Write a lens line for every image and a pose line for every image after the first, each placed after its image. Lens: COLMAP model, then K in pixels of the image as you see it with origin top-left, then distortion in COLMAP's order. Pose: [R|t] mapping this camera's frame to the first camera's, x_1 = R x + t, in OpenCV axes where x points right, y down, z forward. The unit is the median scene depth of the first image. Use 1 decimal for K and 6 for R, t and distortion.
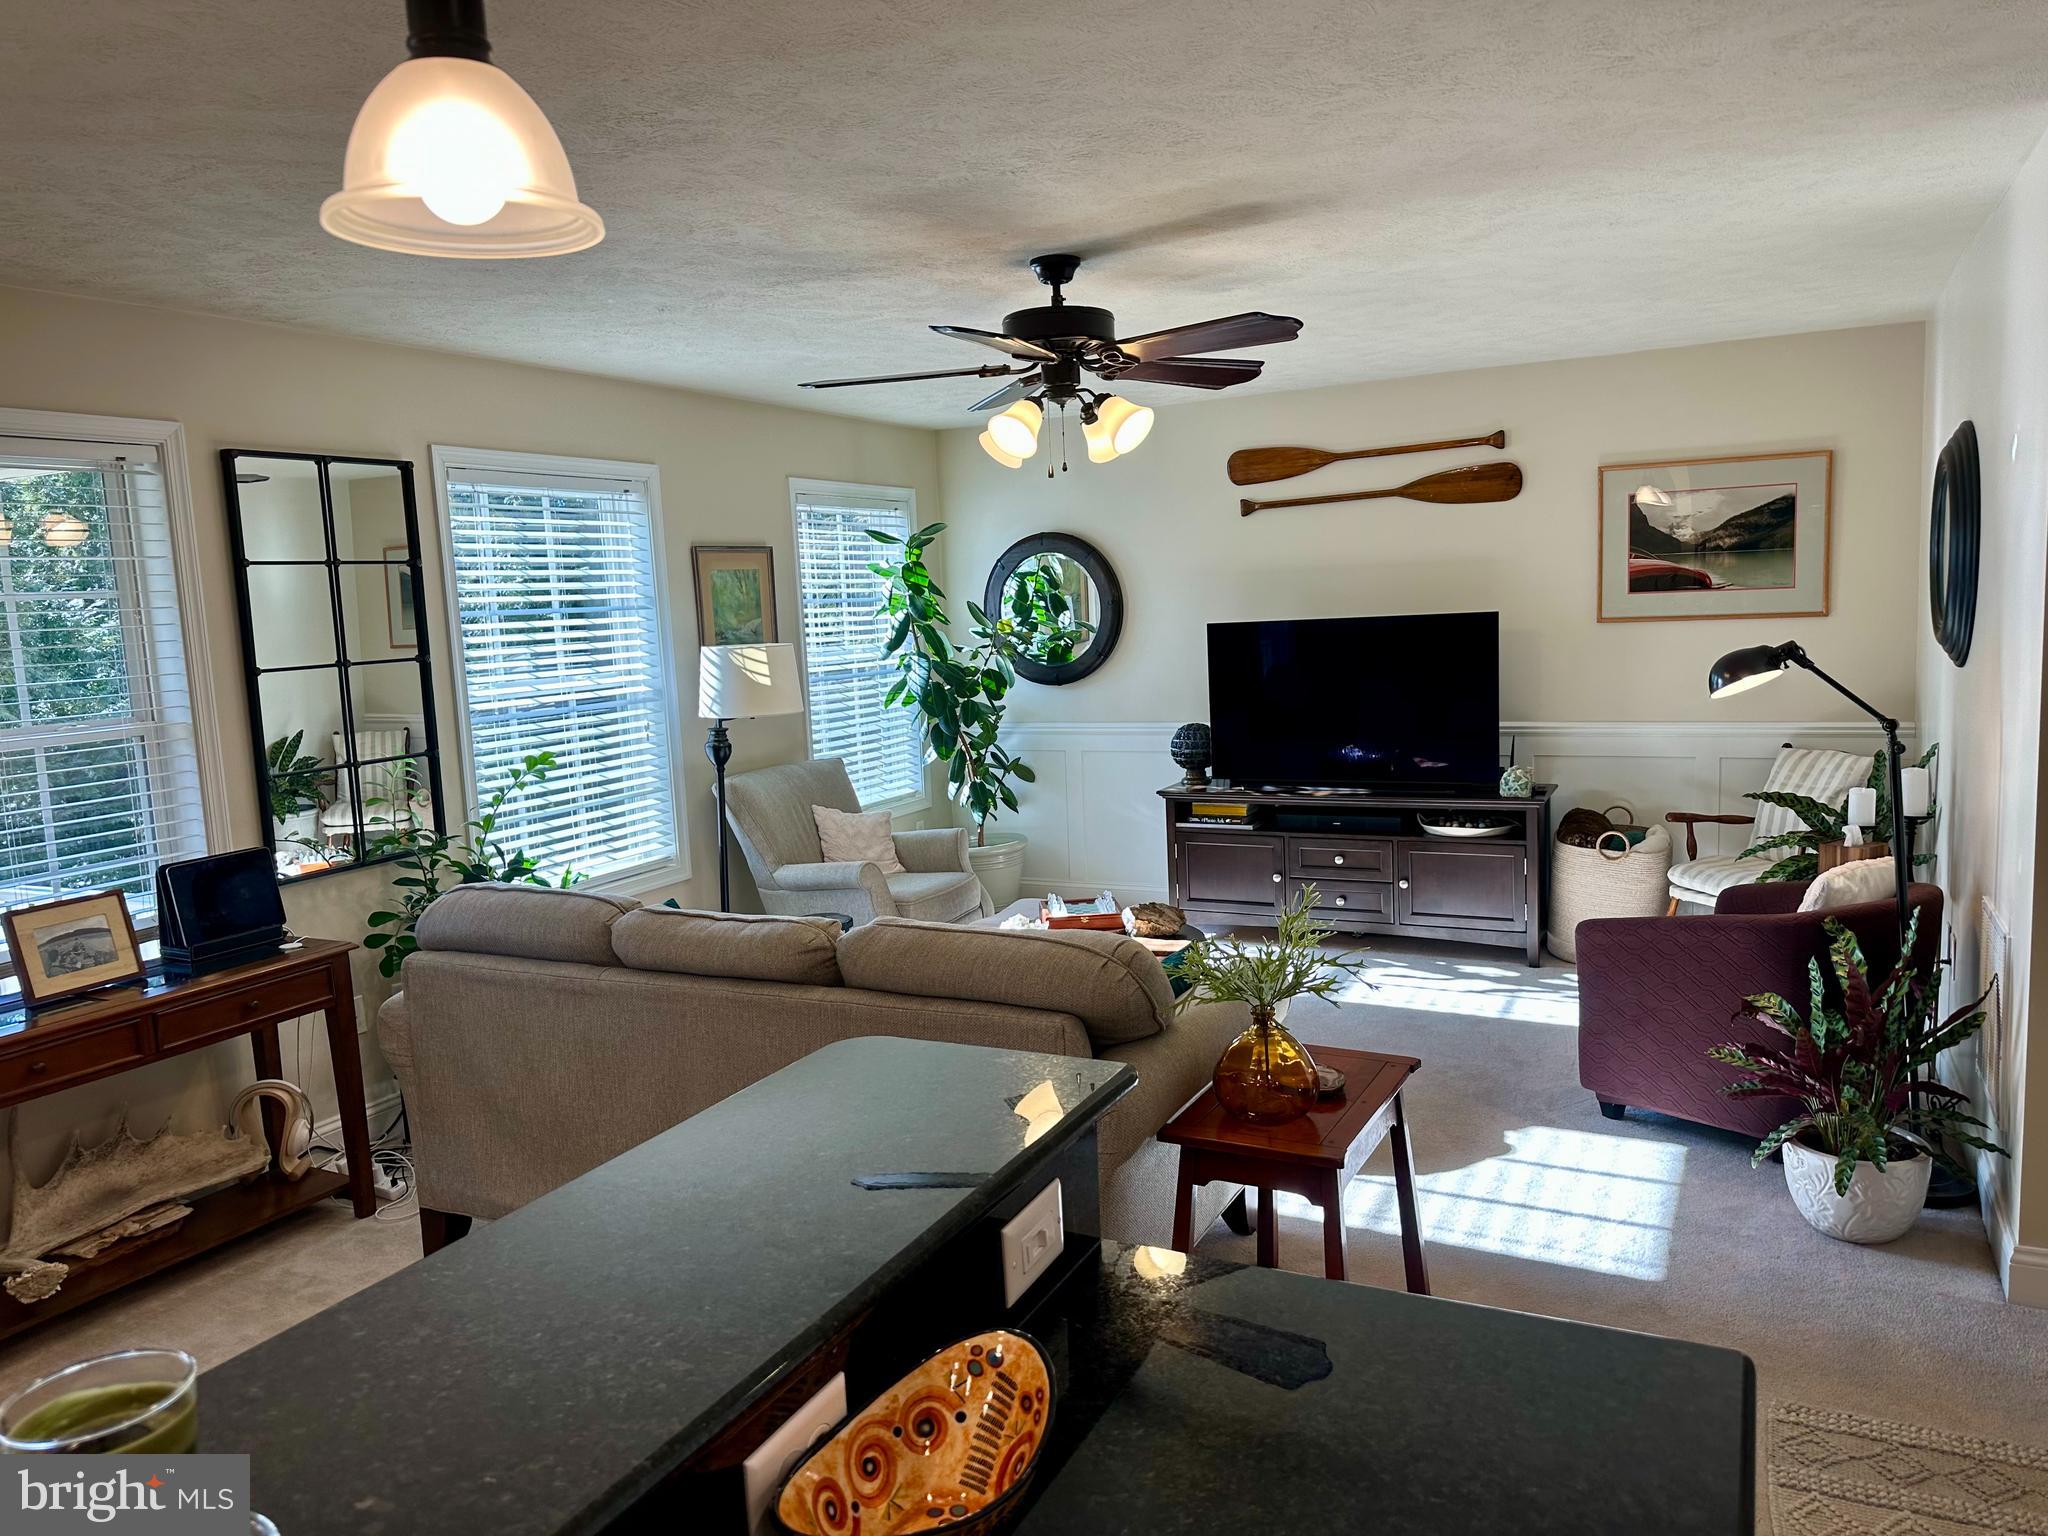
lens RADIAL K [[1422.7, 0, 1029.3], [0, 1422.7, 773.2], [0, 0, 1]] dist [0.125664, -0.177134]
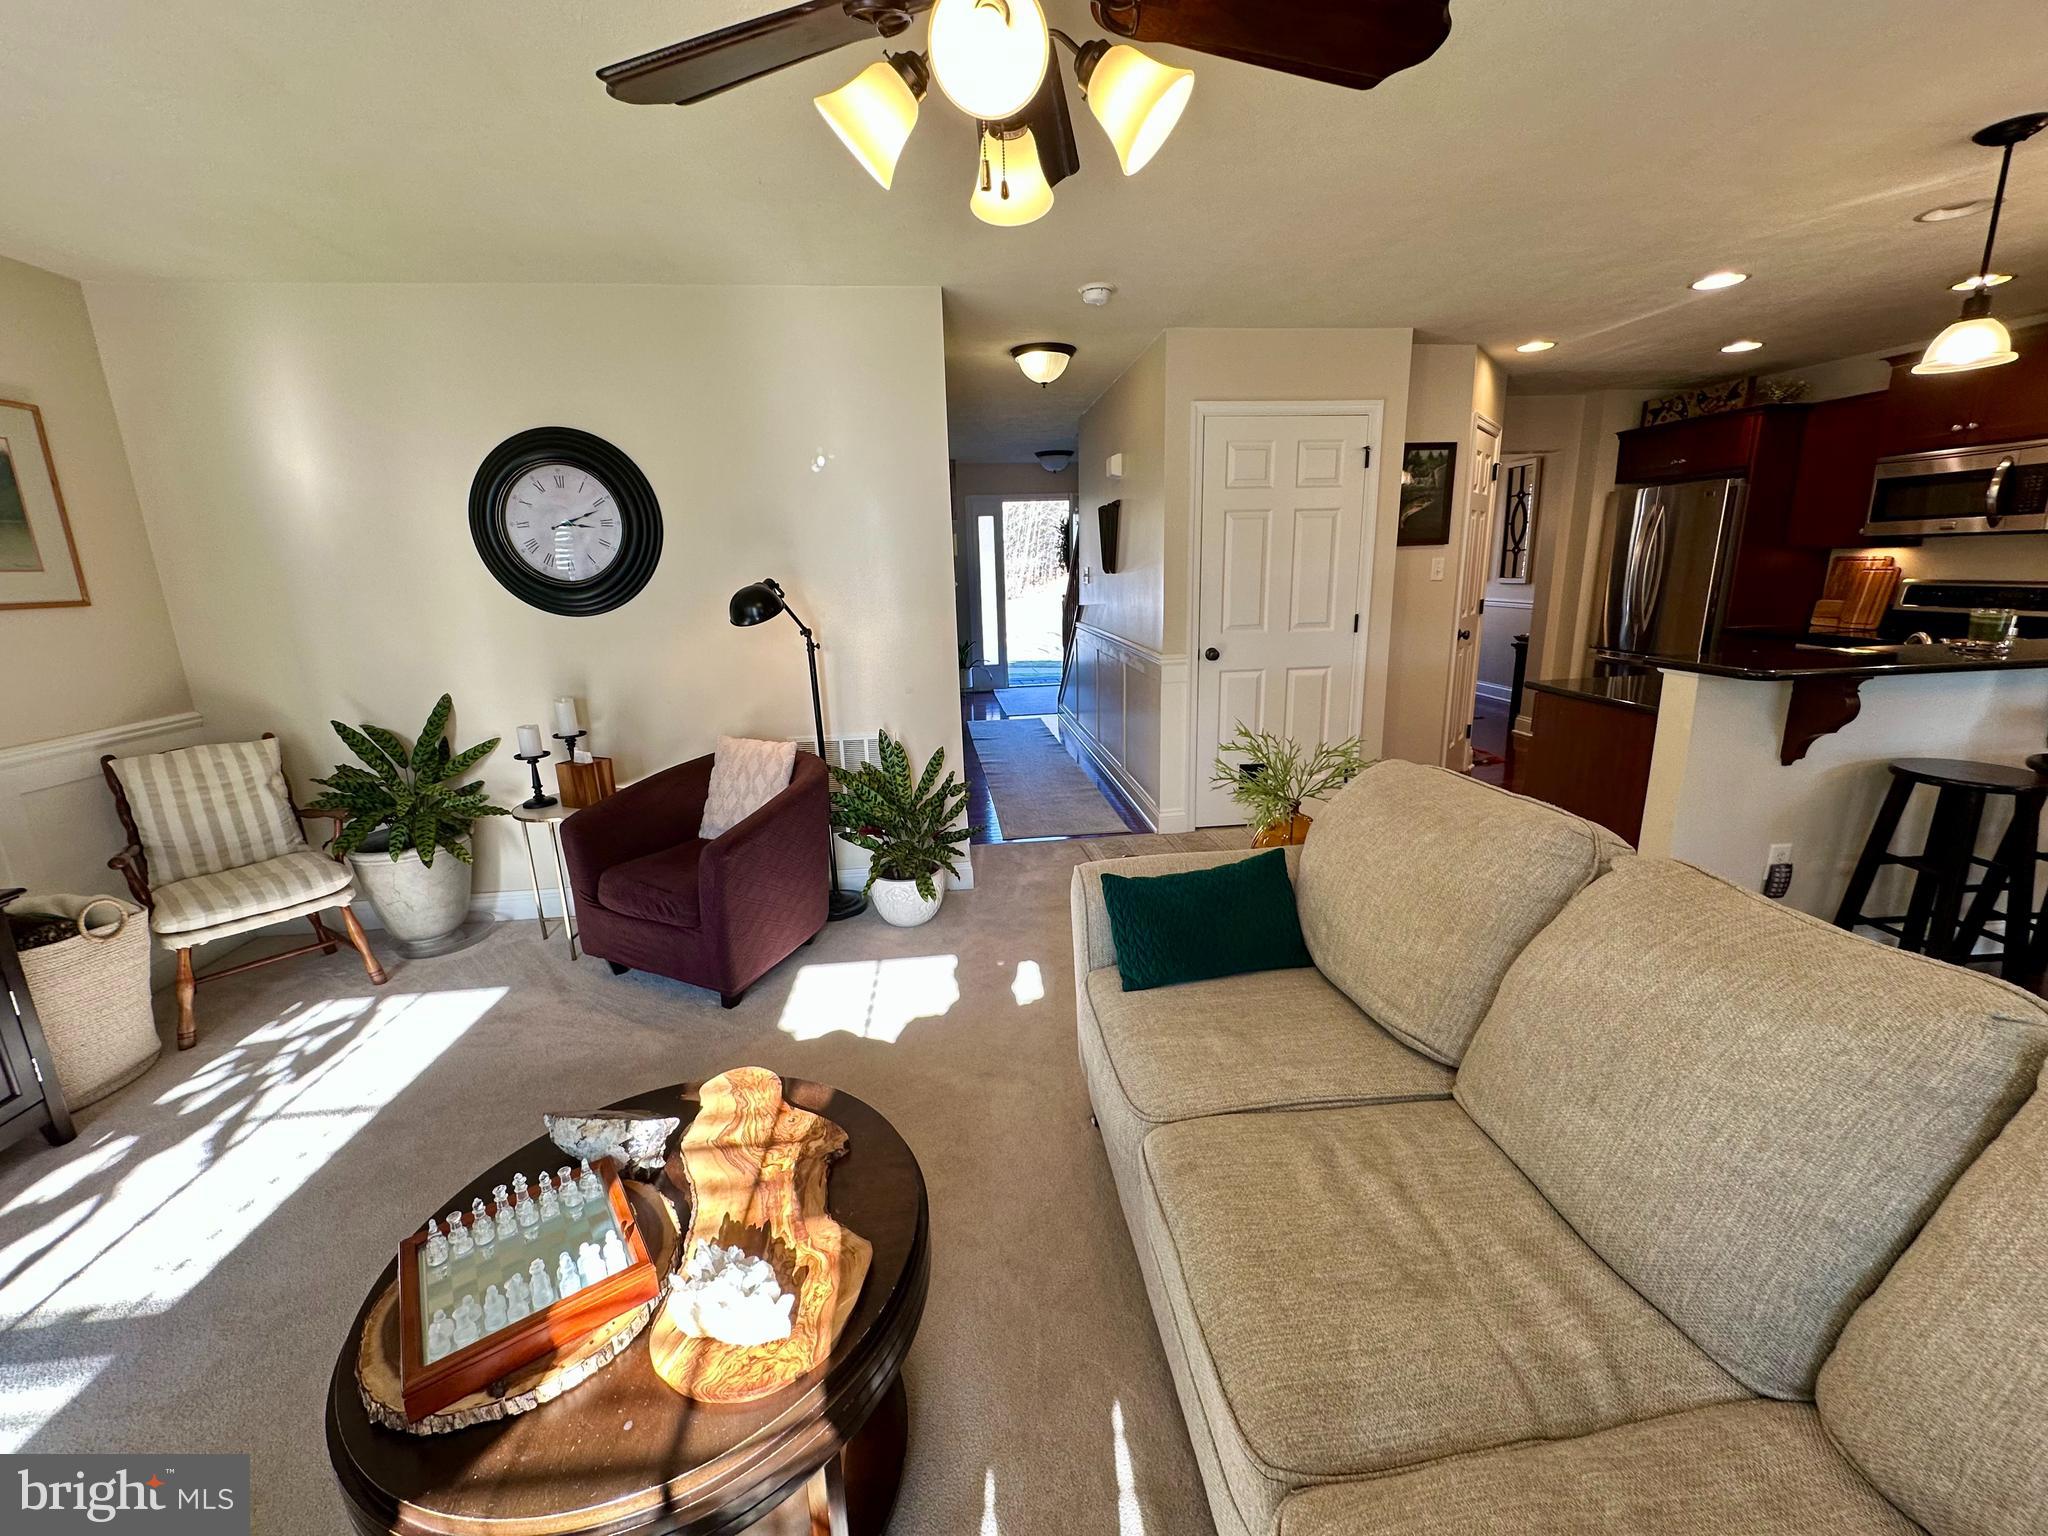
lens RADIAL K [[818.1, 0, 1022.4], [0, 818.1, 752.6], [0, 0, 1]] dist [-0.002232, 0.000222]
pose [[-0.547656, -0.131540, 0.826299, -0.173979], [0.155209, 0.954454, 0.254811, -0.061771], [-0.822182, 0.267798, -0.502296, 0.812736]]
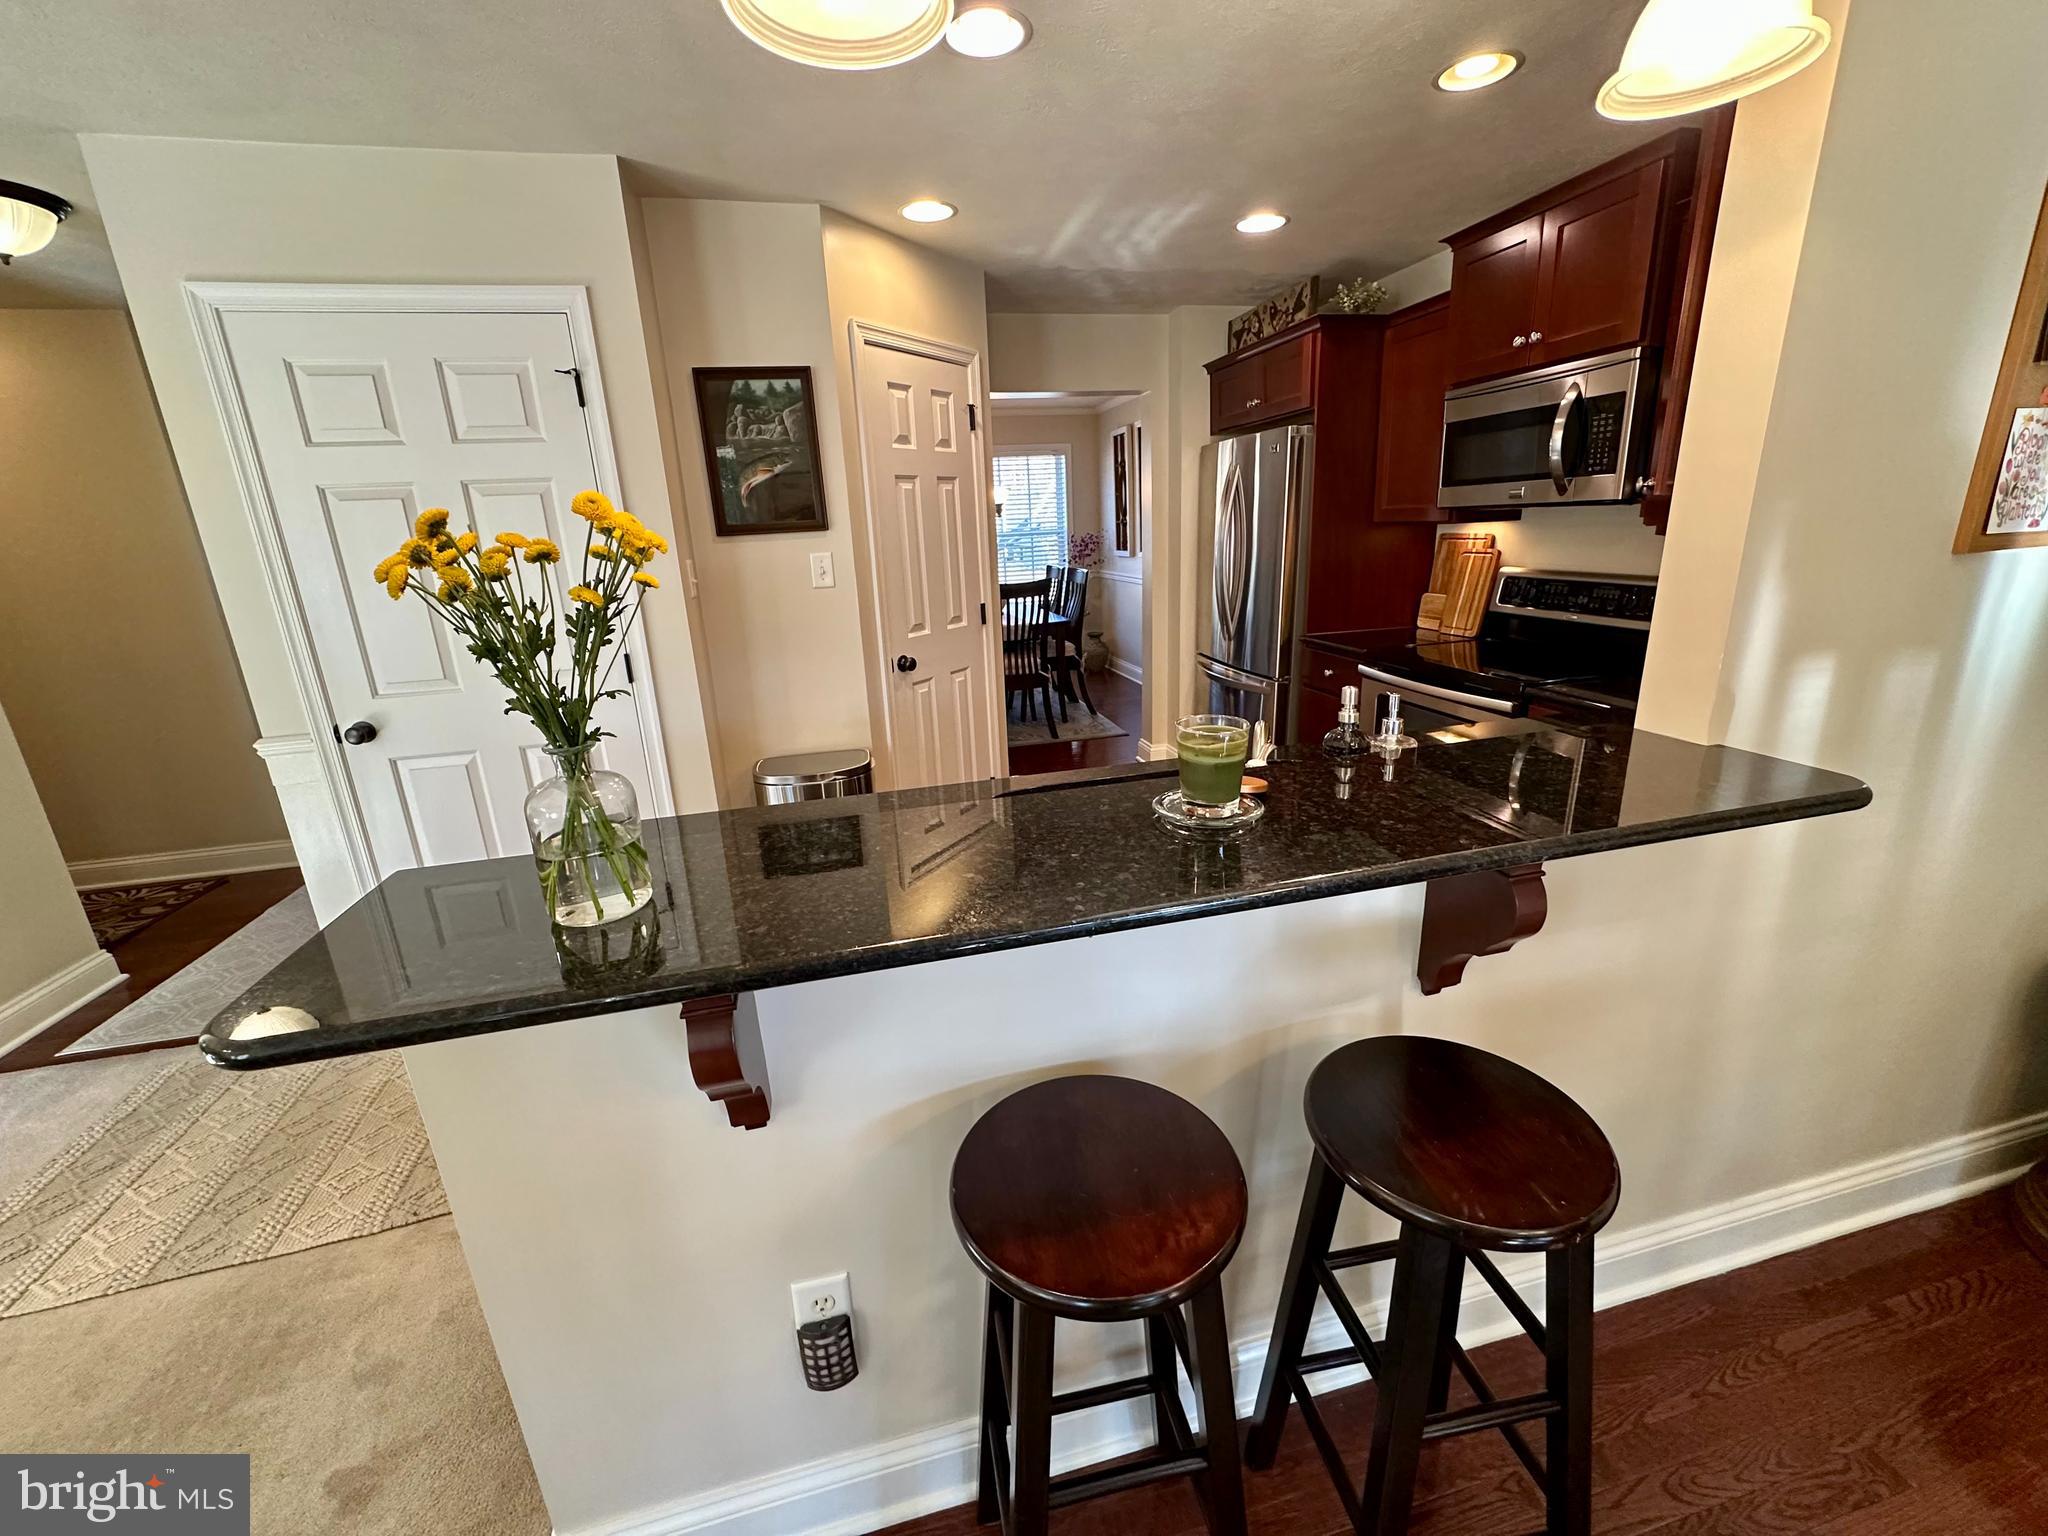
lens RADIAL K [[815.3, 0, 1024.8], [0, 815.3, 753.3], [0, 0, 1]] dist [-0.007857, 0.002524]
pose [[-0.639607, -0.139119, 0.756008, -0.196037], [0.168019, 0.934405, 0.314096, 0.001266], [-0.750115, 0.327922, -0.574278, 0.272802]]
